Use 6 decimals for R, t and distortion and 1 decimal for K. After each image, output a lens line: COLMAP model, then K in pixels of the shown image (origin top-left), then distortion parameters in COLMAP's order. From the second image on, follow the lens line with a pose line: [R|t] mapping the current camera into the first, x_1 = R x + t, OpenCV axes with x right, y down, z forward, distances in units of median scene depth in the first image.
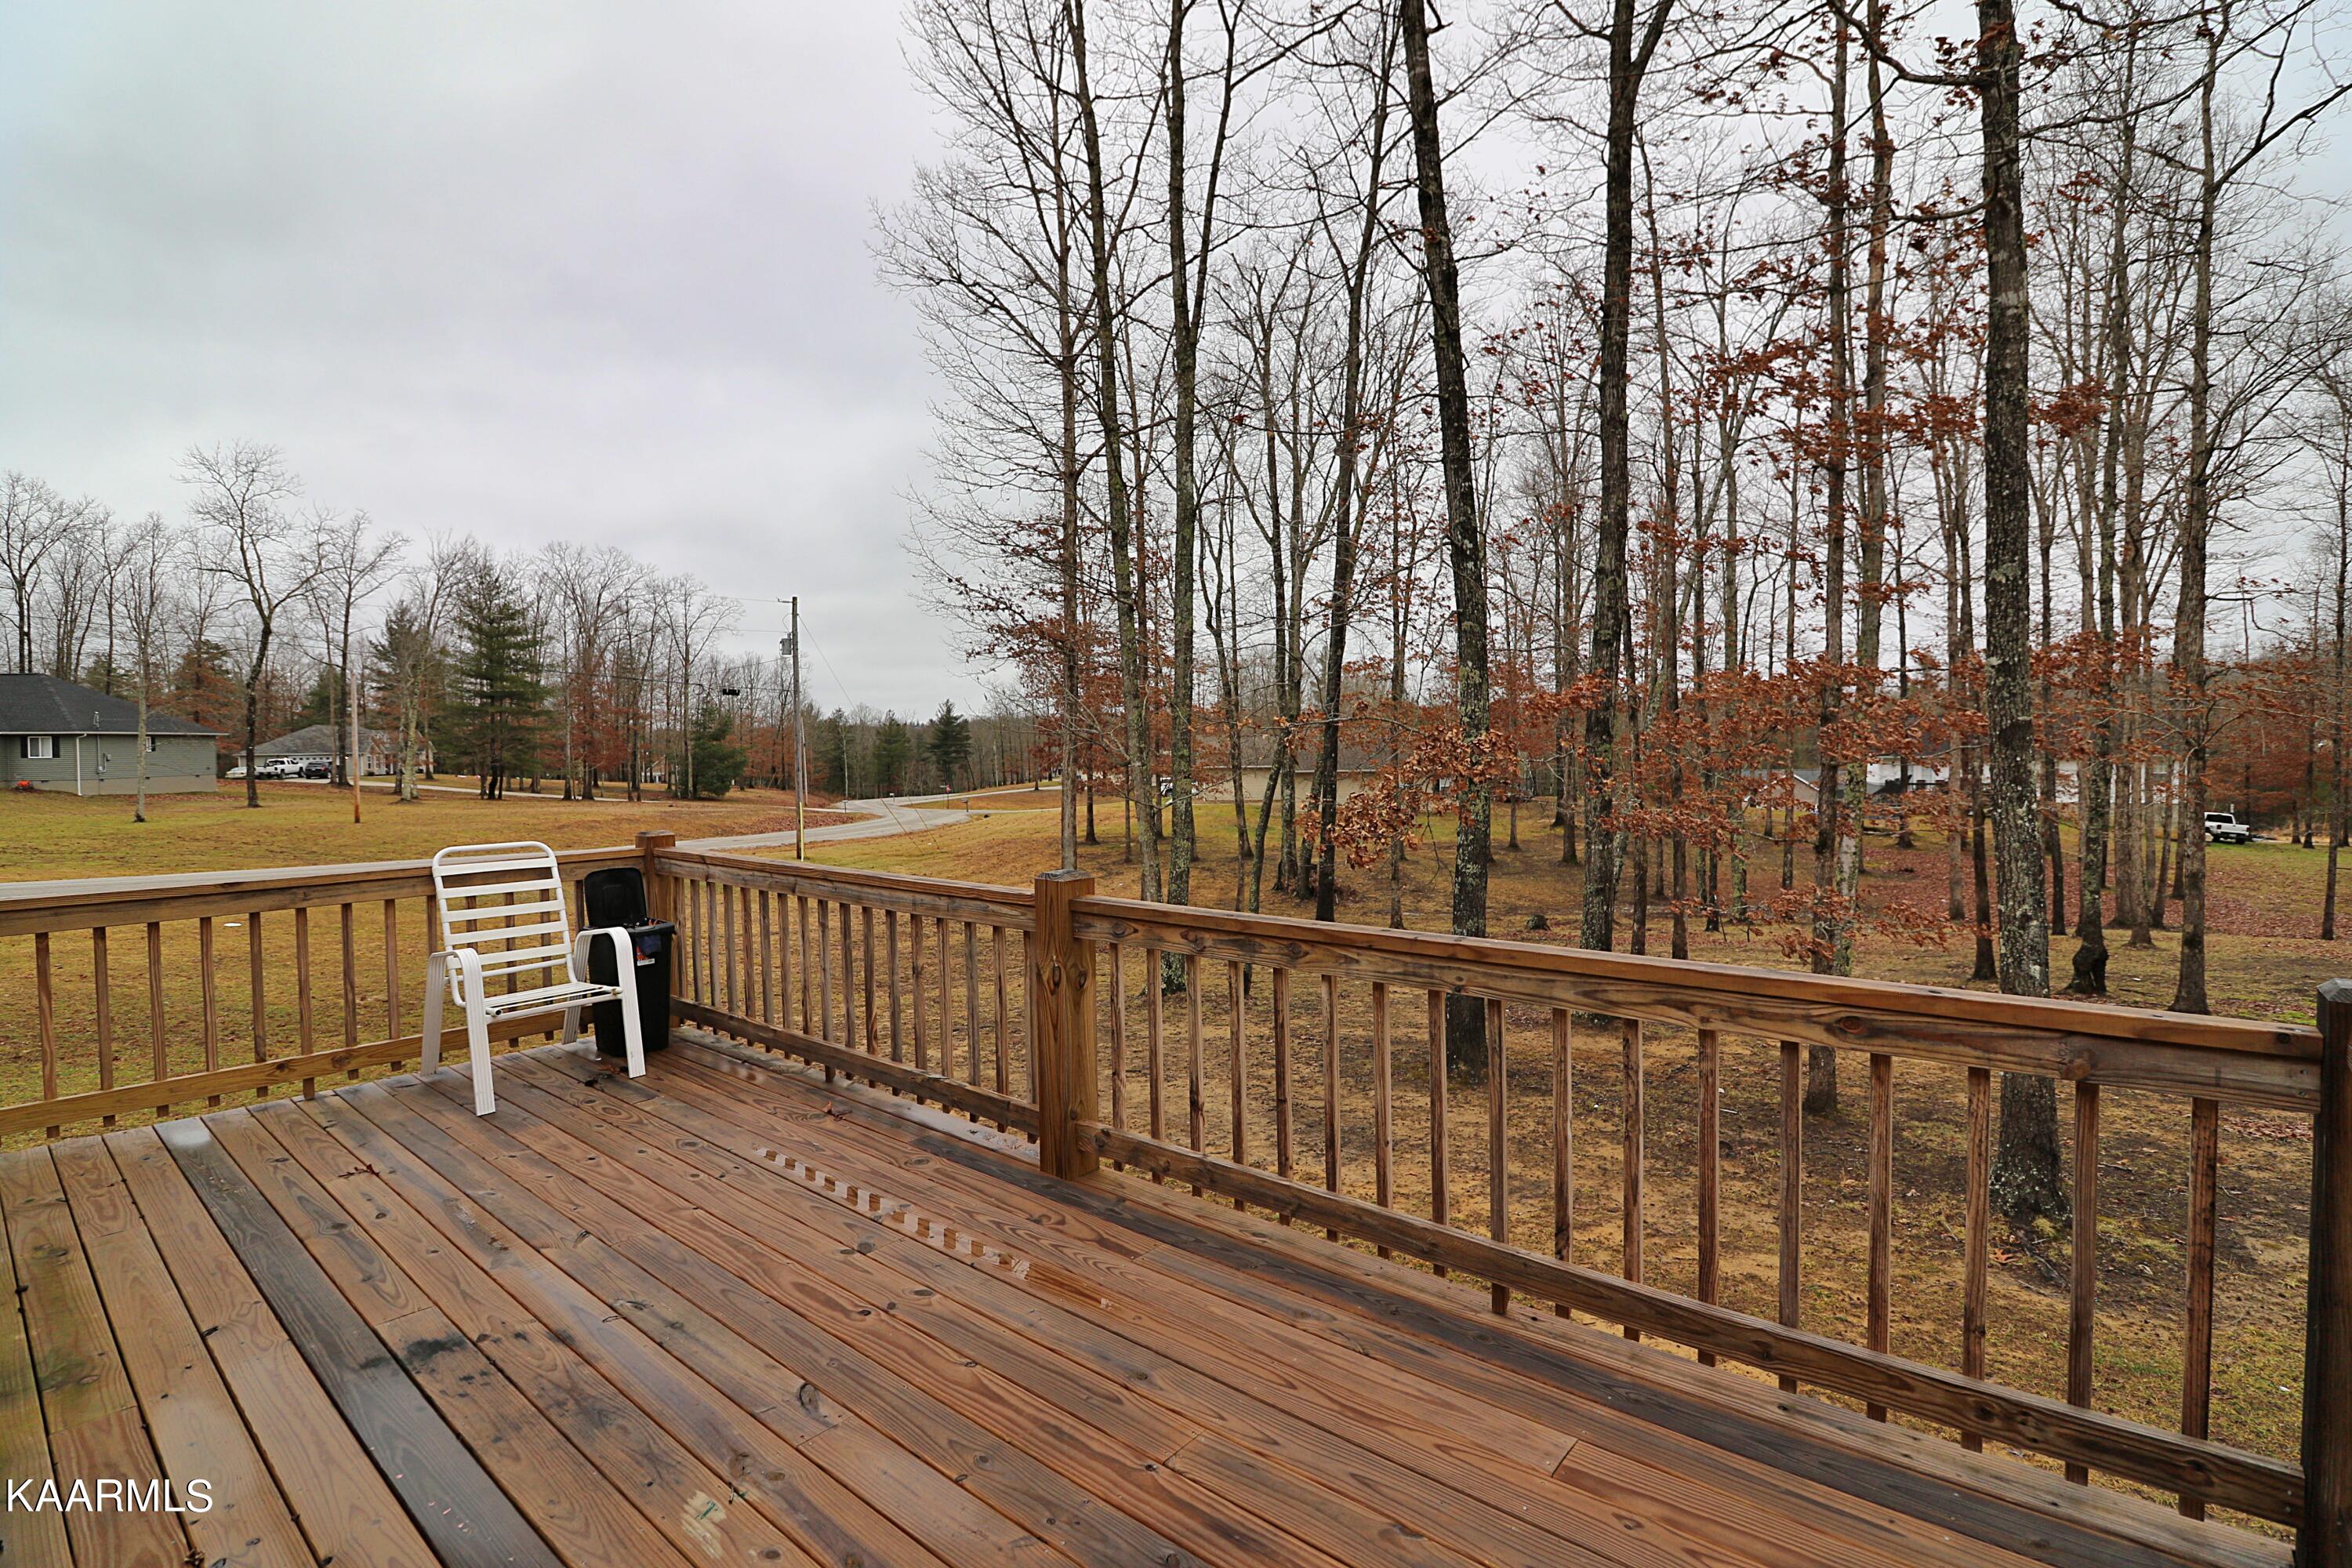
lens RADIAL K [[1074.4, 0, 1173.9], [0, 1074.4, 767.3], [0, 0, 1]] dist [-0.000013, -0.014106]
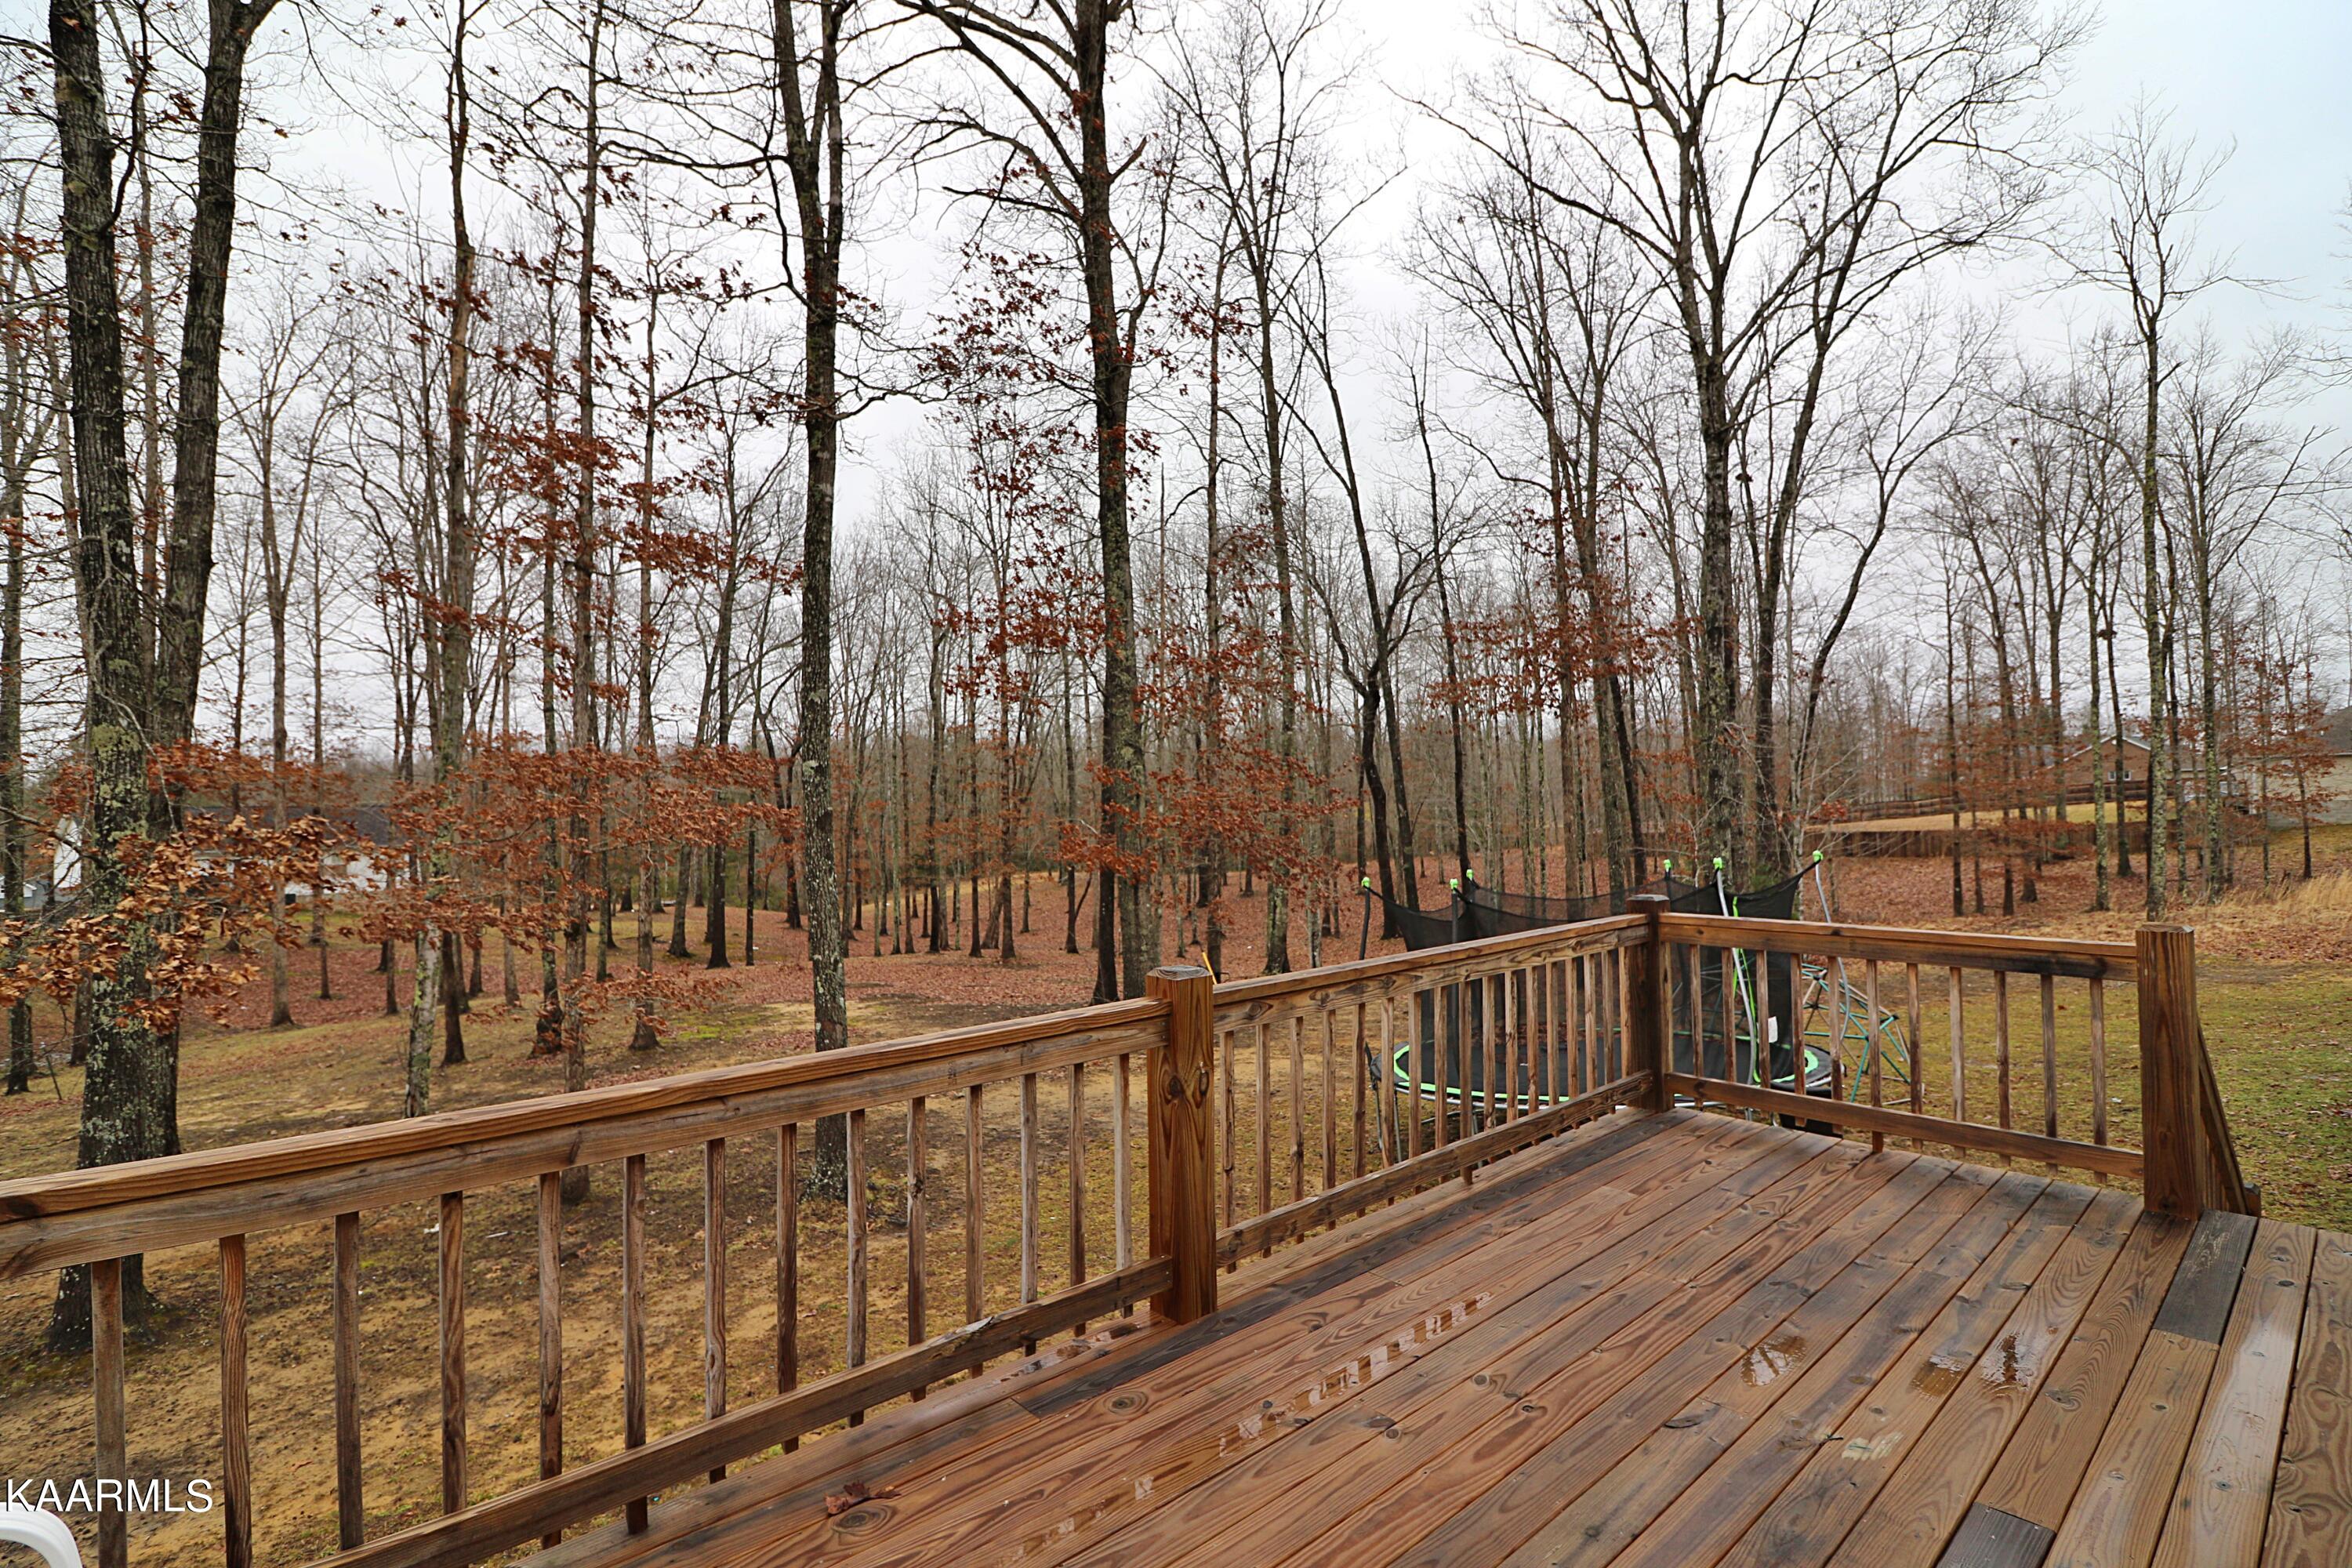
lens RADIAL K [[1074.4, 0, 1173.9], [0, 1074.4, 767.3], [0, 0, 1]] dist [-0.000013, -0.014106]
pose [[0.160871, 0.046417, 0.985883, -1.190500], [0.039083, 0.997810, -0.053356, -0.025900], [-0.986201, 0.047115, 0.158705, 1.025369]]
